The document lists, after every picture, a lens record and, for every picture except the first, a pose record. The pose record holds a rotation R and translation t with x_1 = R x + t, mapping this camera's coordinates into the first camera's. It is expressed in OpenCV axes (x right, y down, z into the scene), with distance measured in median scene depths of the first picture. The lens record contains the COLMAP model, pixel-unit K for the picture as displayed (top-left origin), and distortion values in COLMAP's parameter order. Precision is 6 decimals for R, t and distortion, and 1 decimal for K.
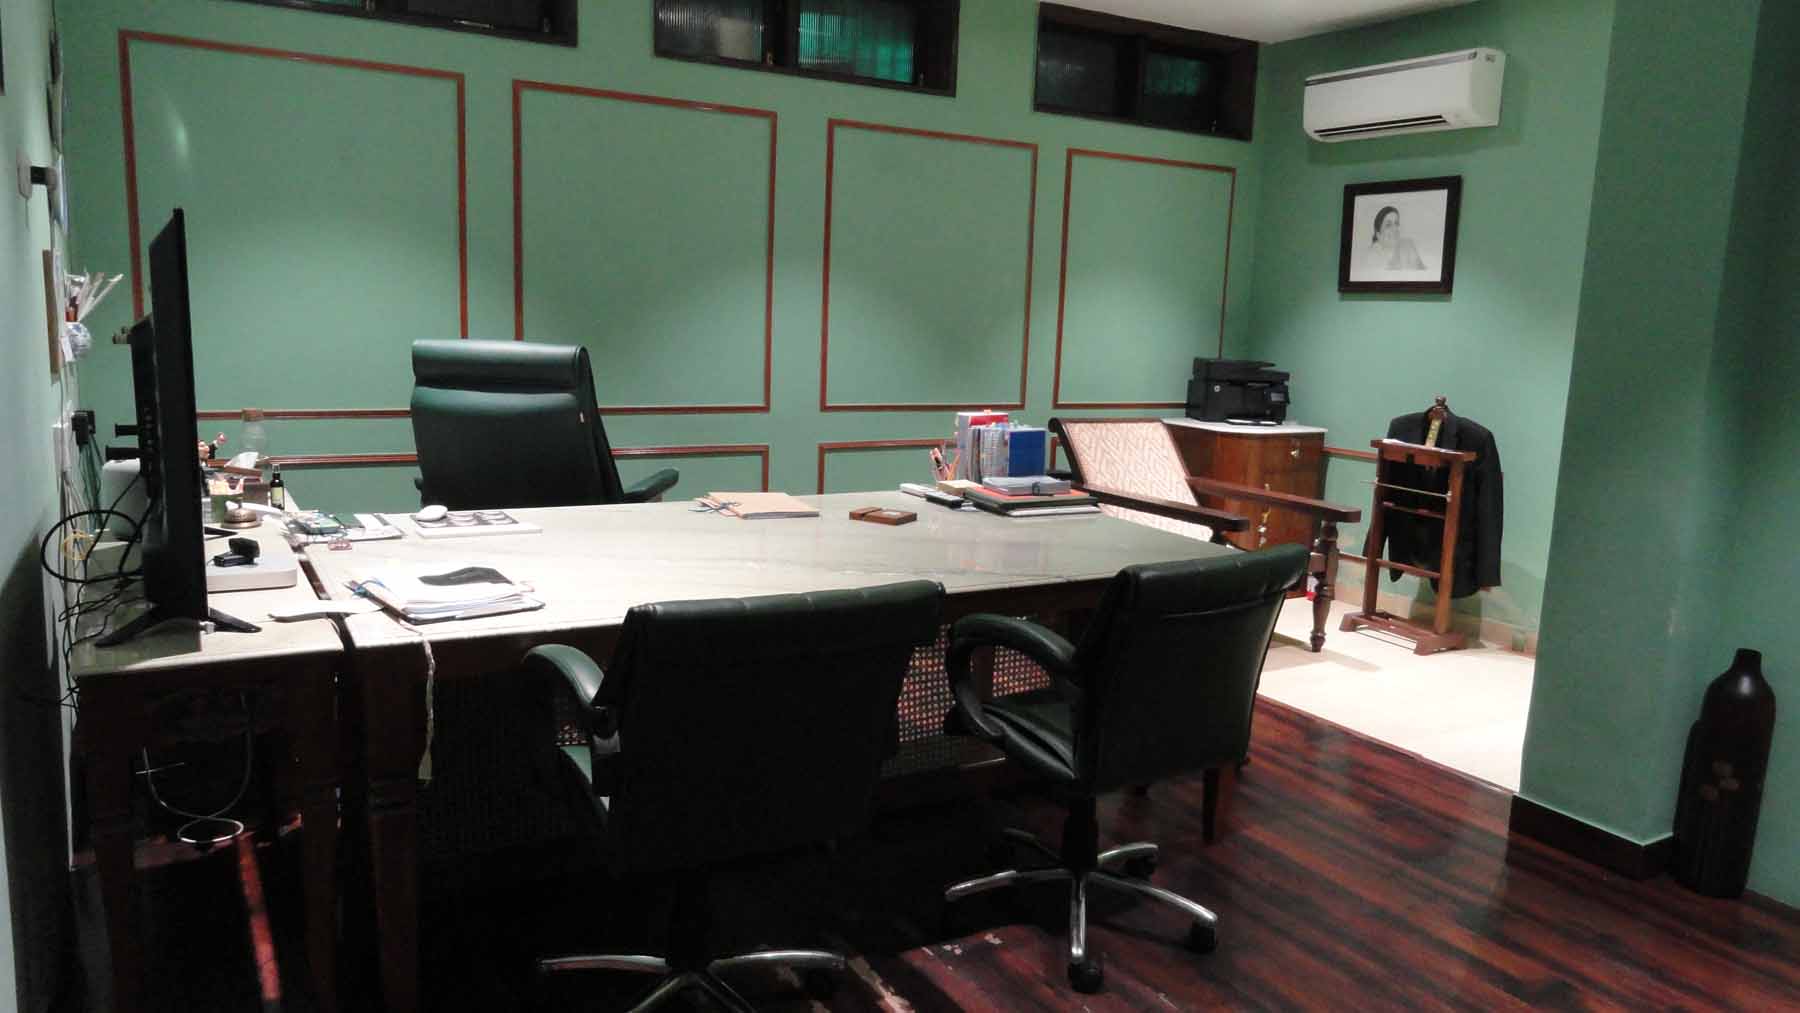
lens RADIAL K [[1257.5, 0, 913.8], [0, 1257.5, 498.3], [0, 0, 1]] dist [-0.012549, 0.001179]
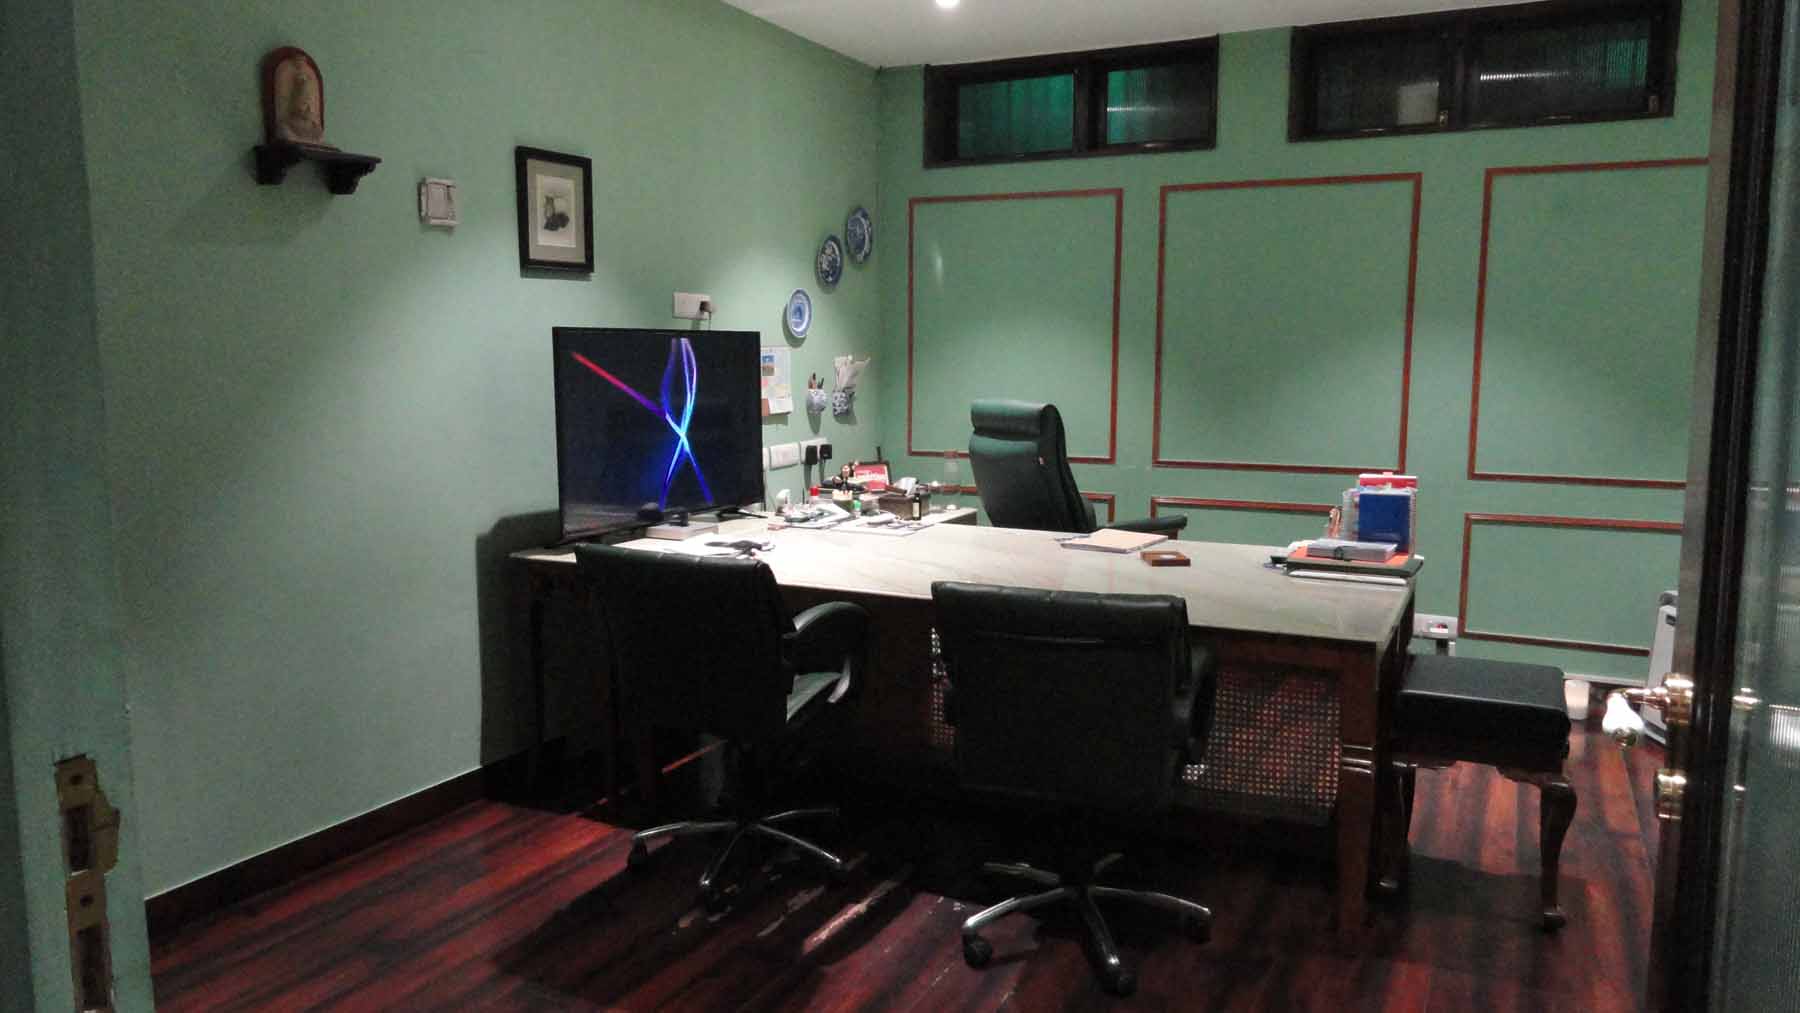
lens RADIAL K [[1257.5, 0, 907.0], [0, 1257.5, 513.5], [0, 0, 1]] dist [-0.012549, 0.001179]
pose [[0.551445, 0.066005, -0.831596, 0.614090], [-0.107308, 0.994196, 0.007753, -0.007765], [0.827281, 0.084962, 0.555327, 0.177845]]
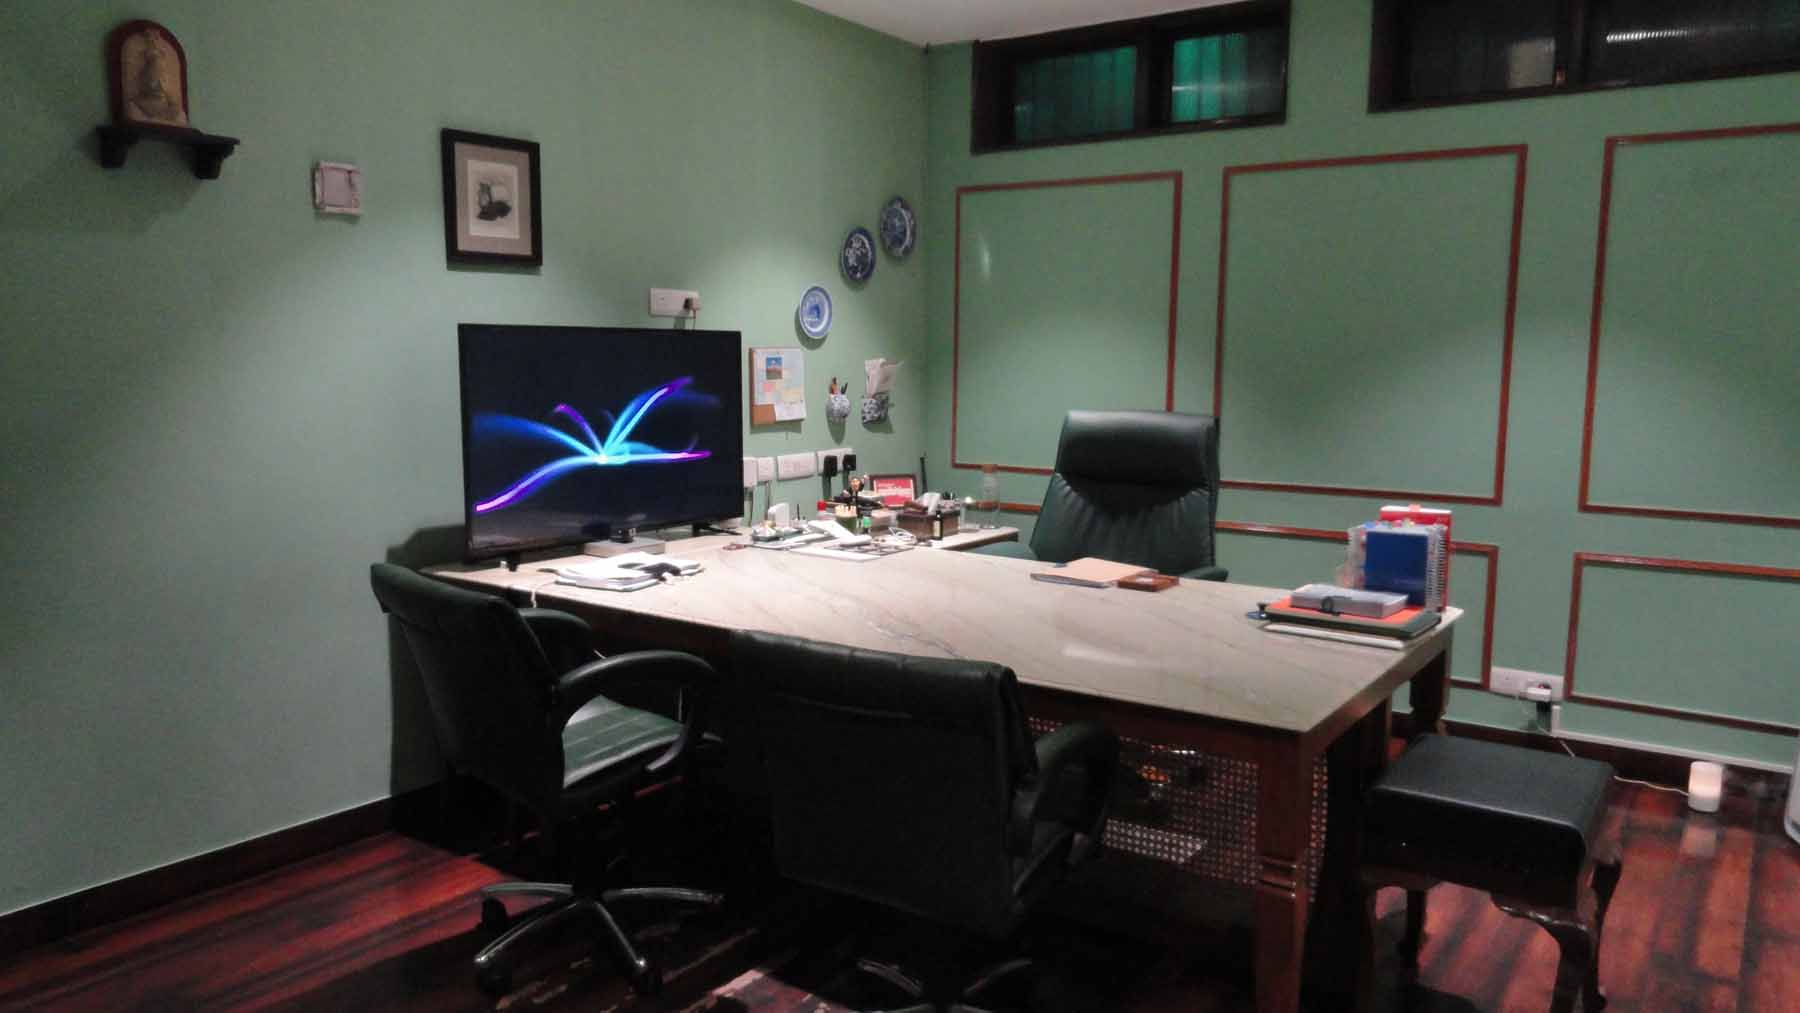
lens RADIAL K [[1257.5, 0, 906.4], [0, 1257.5, 510.7], [0, 0, 1]] dist [-0.012549, 0.001179]
pose [[0.410931, 0.073247, -0.908719, 0.595950], [-0.131477, 0.991109, 0.020432, -0.039622], [0.902136, 0.111080, 0.416908, 0.388478]]
